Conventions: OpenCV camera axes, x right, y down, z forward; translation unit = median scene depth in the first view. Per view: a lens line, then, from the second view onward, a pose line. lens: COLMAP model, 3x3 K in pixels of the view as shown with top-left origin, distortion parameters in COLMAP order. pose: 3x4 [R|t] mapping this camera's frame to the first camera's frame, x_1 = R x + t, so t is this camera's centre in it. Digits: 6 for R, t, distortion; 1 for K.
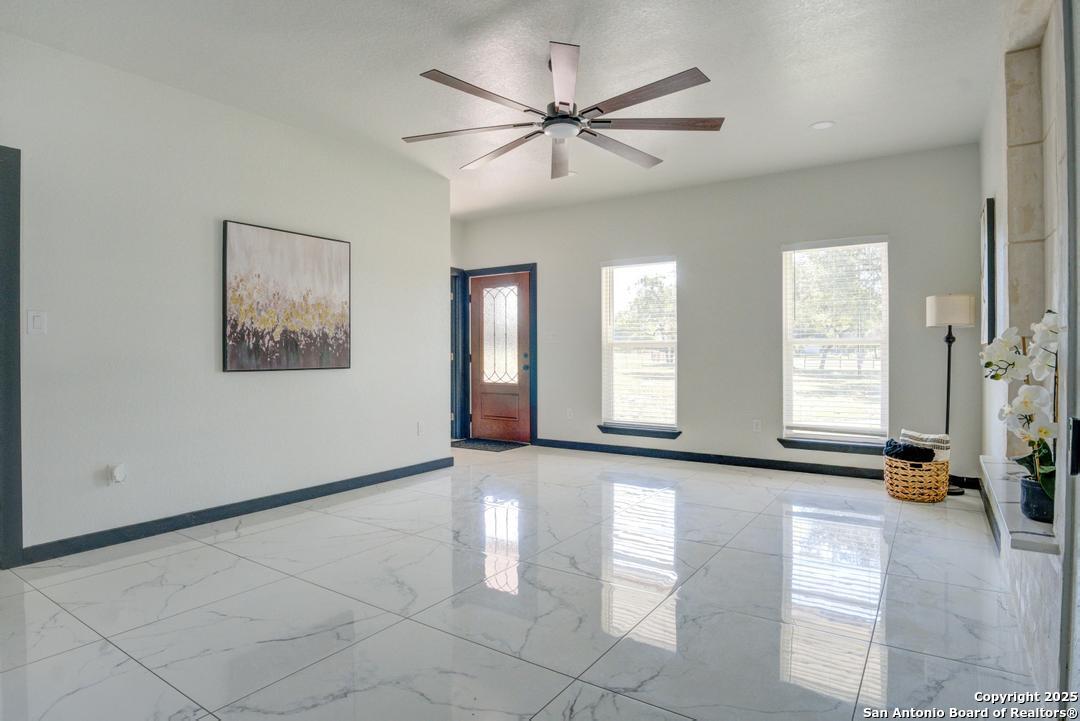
lens RADIAL K [[587.0, 0, 538.2], [0, 587.0, 353.3], [0, 0, 1]] dist [-0.020129, -0.000292]
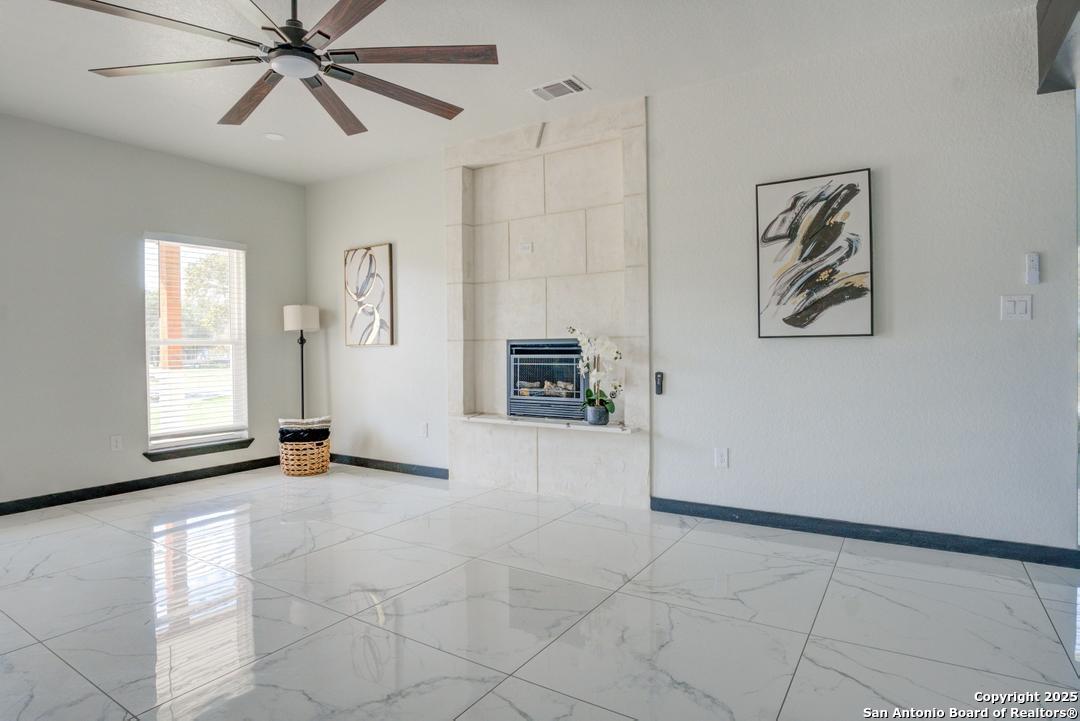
lens RADIAL K [[587.0, 0, 538.2], [0, 587.0, 353.3], [0, 0, 1]] dist [-0.020129, -0.000292]
pose [[-0.012686, -0.000397, 0.999919, -0.265303], [0.014312, 0.999897, 0.000579, 0.003971], [-0.999817, 0.014319, -0.012679, 0.252091]]
